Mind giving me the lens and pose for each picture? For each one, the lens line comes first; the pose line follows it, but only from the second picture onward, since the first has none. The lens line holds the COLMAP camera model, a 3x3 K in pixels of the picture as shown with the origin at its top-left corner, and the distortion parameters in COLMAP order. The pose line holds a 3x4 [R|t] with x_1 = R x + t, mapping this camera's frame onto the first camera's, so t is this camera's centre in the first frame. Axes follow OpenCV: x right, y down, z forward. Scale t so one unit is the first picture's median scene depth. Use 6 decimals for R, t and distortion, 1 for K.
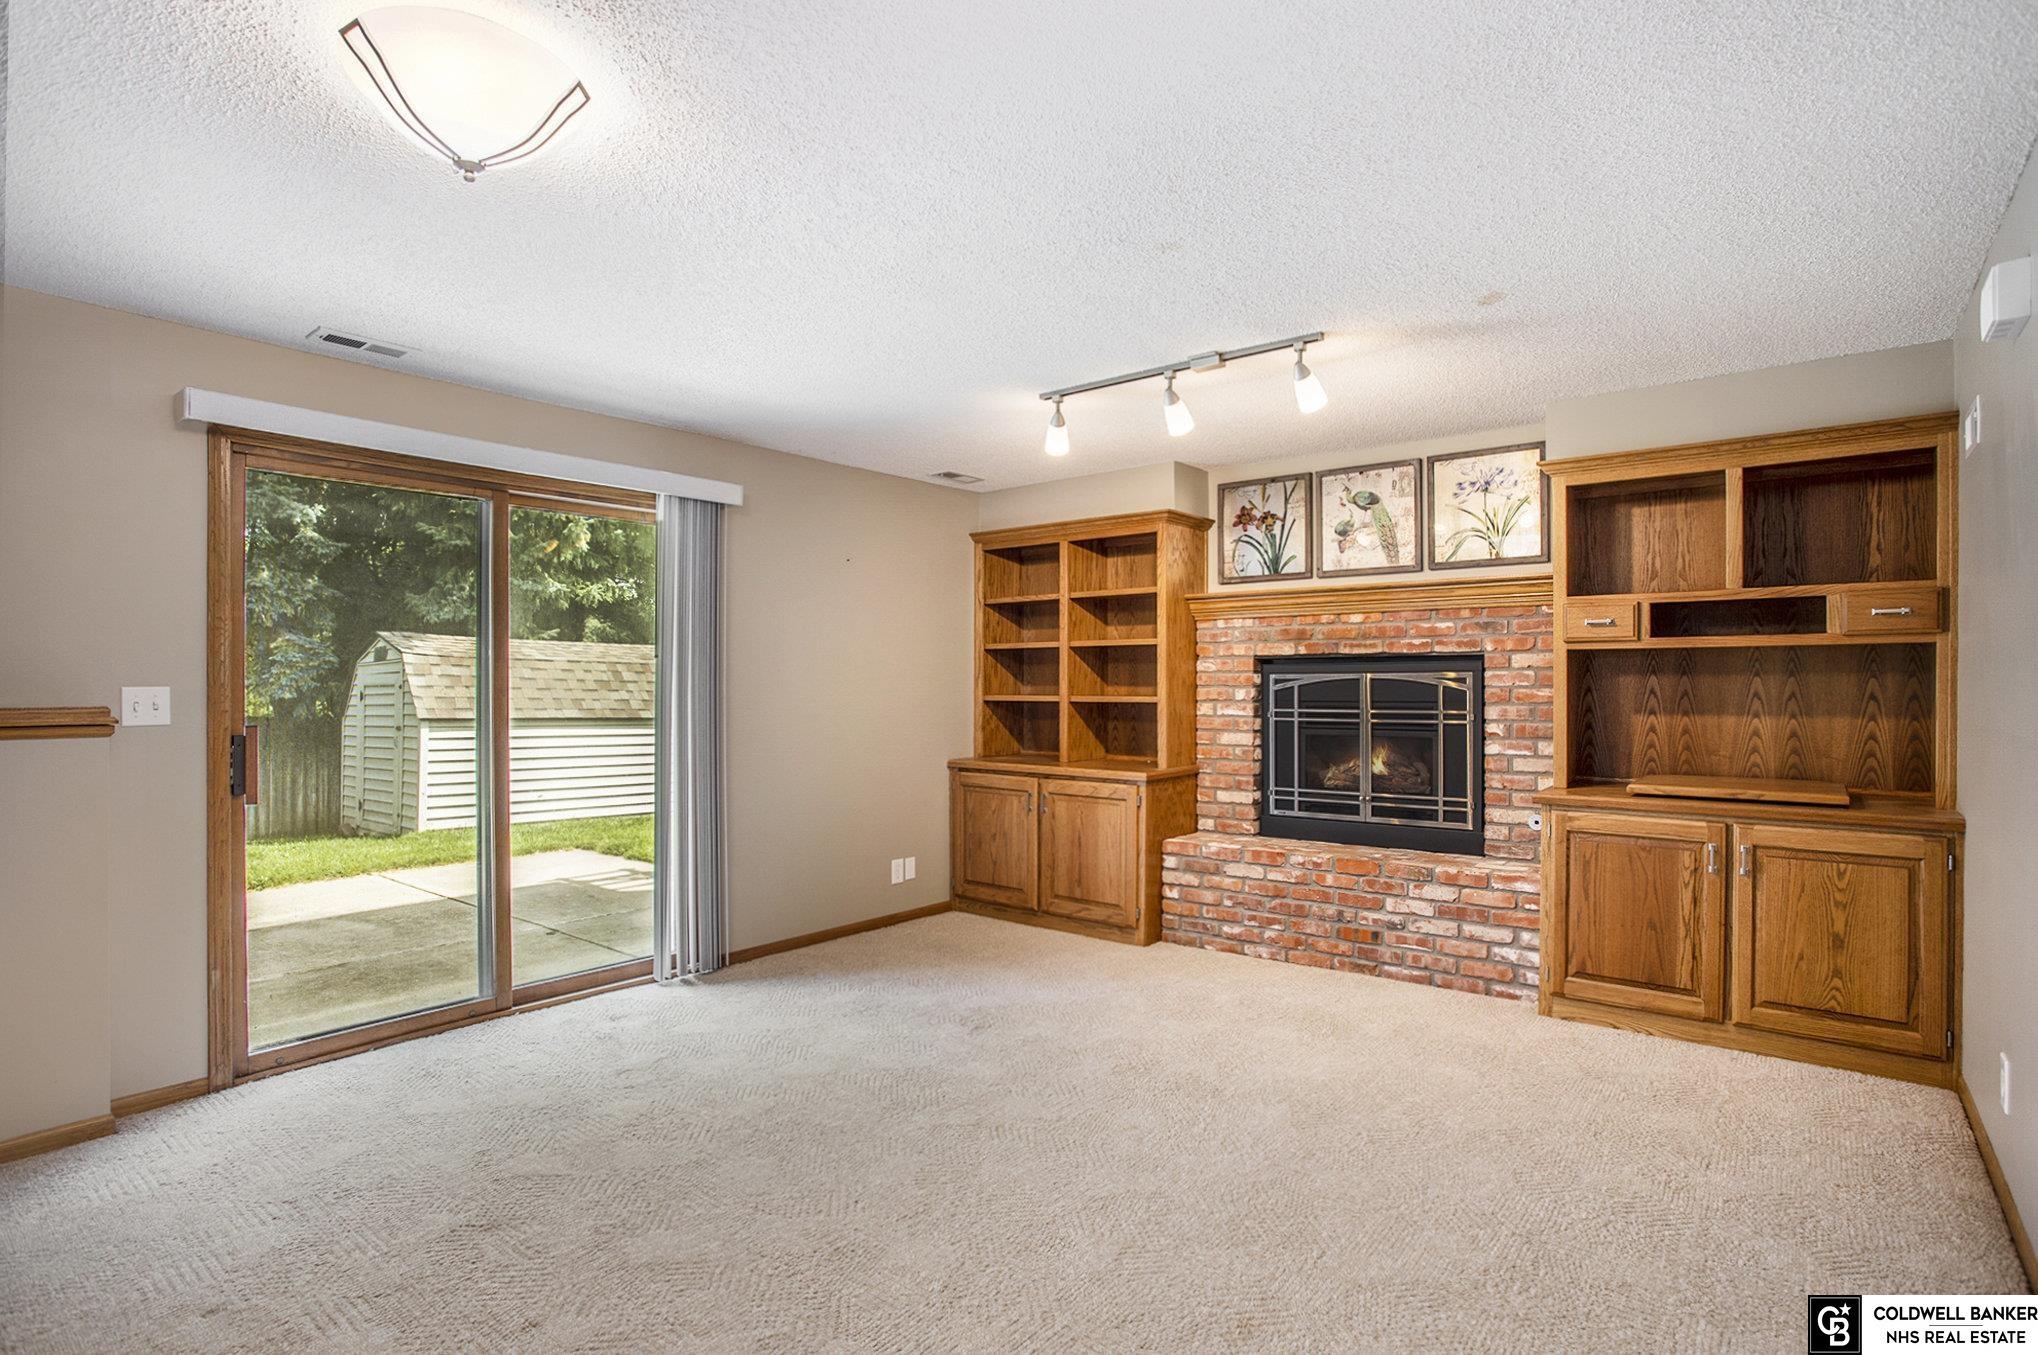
lens RADIAL K [[1050.6, 0, 1016.4], [0, 1050.6, 701.3], [0, 0, 1]] dist [0.000240, -0.000109]
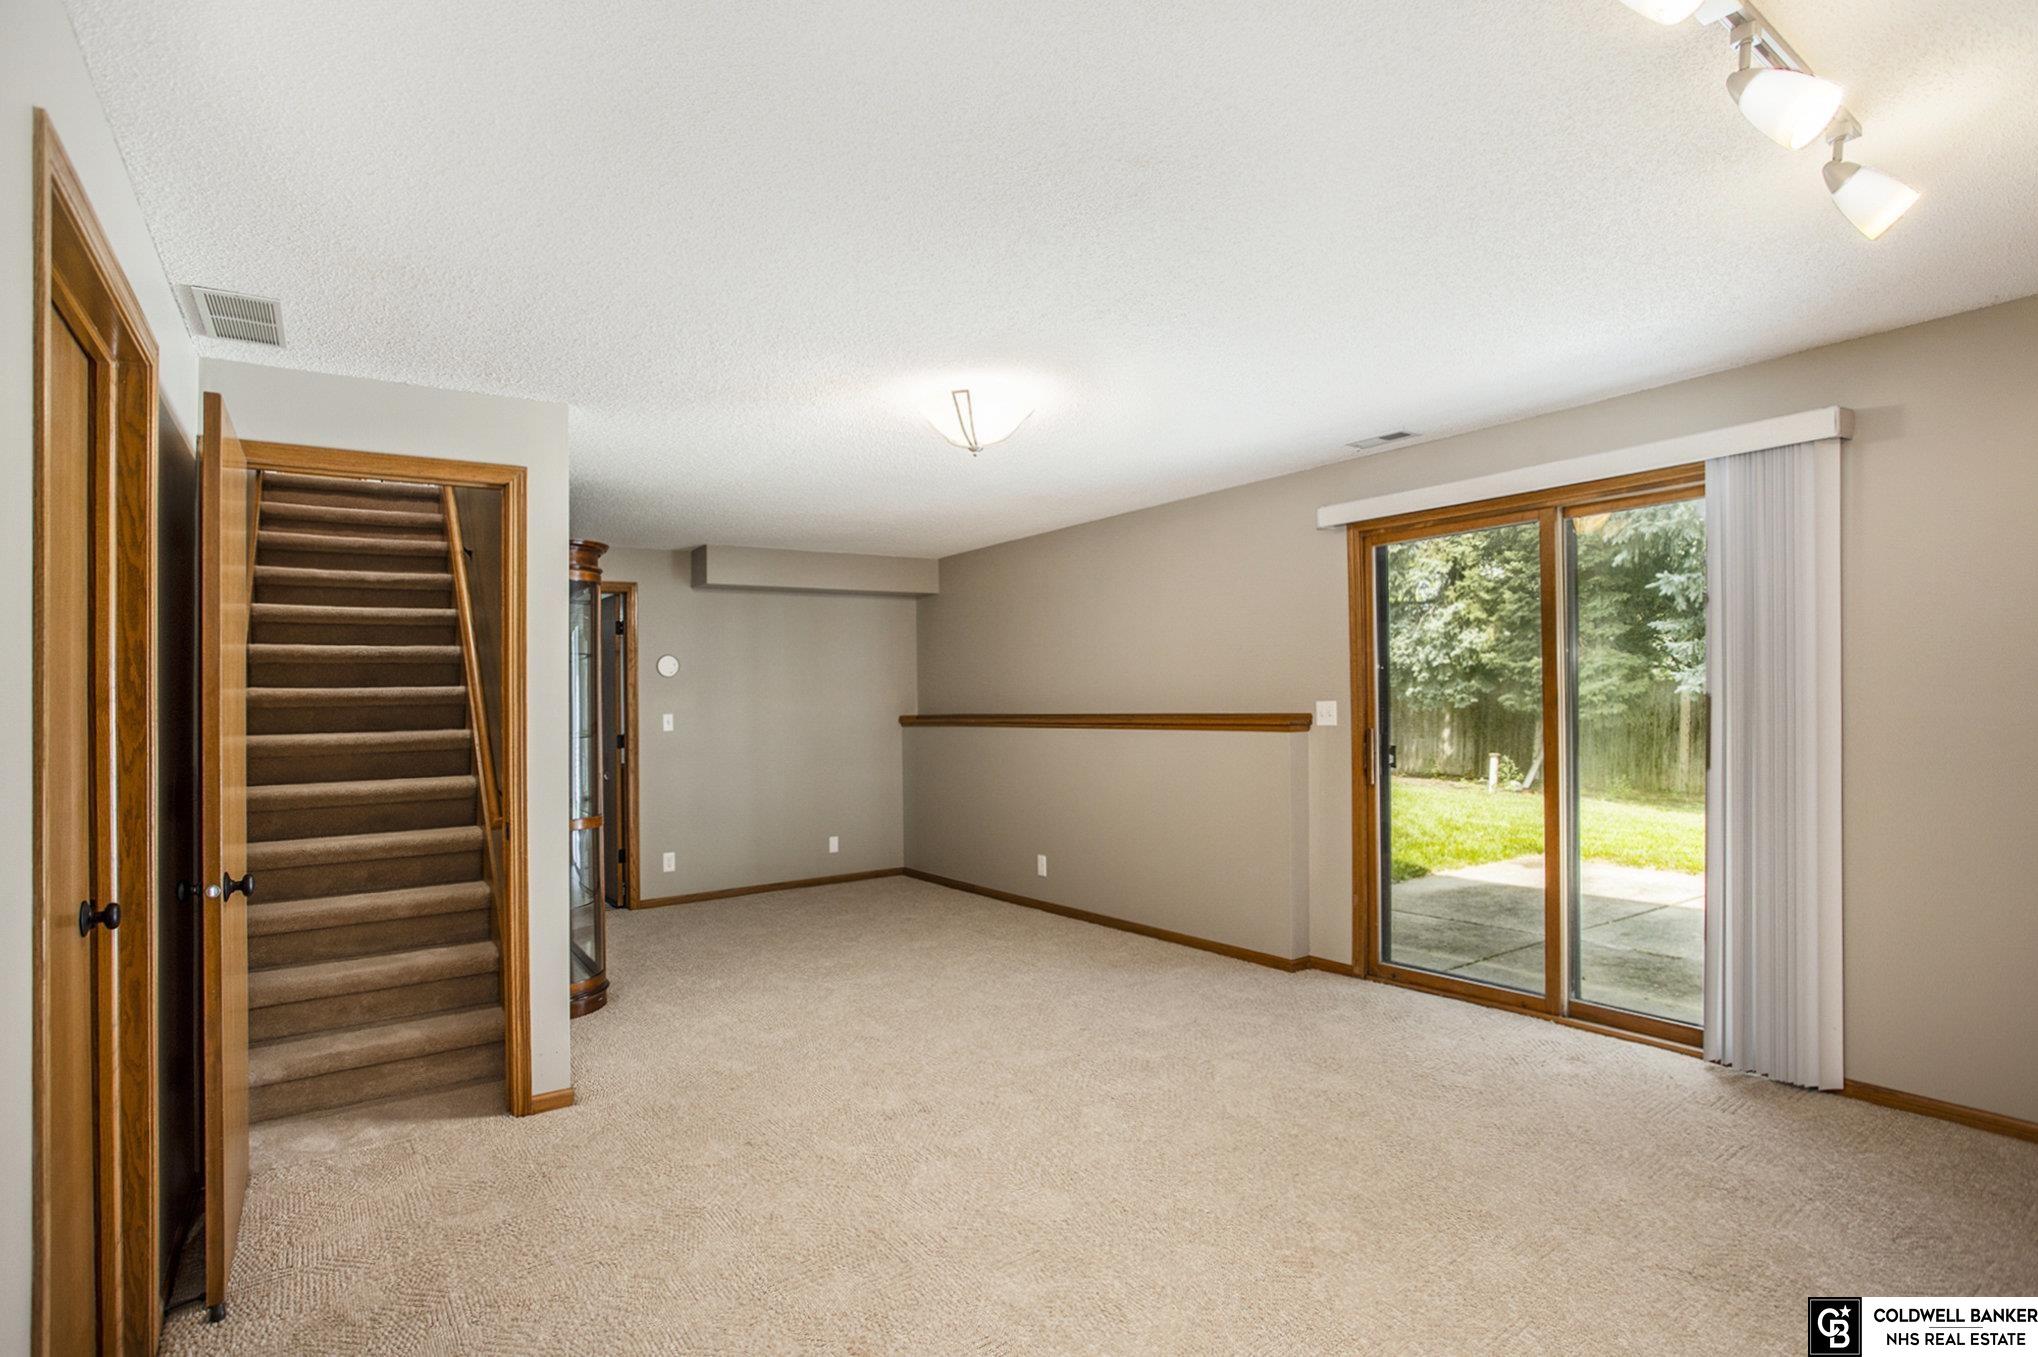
lens RADIAL K [[1050.6, 0, 1016.4], [0, 1050.6, 702.3], [0, 0, 1]] dist [0.000240, -0.000109]
pose [[-0.258553, 0.010914, -0.965936, 0.463340], [0.005354, 0.999937, 0.009865, -0.017470], [0.965982, -0.002621, -0.258595, 0.555489]]
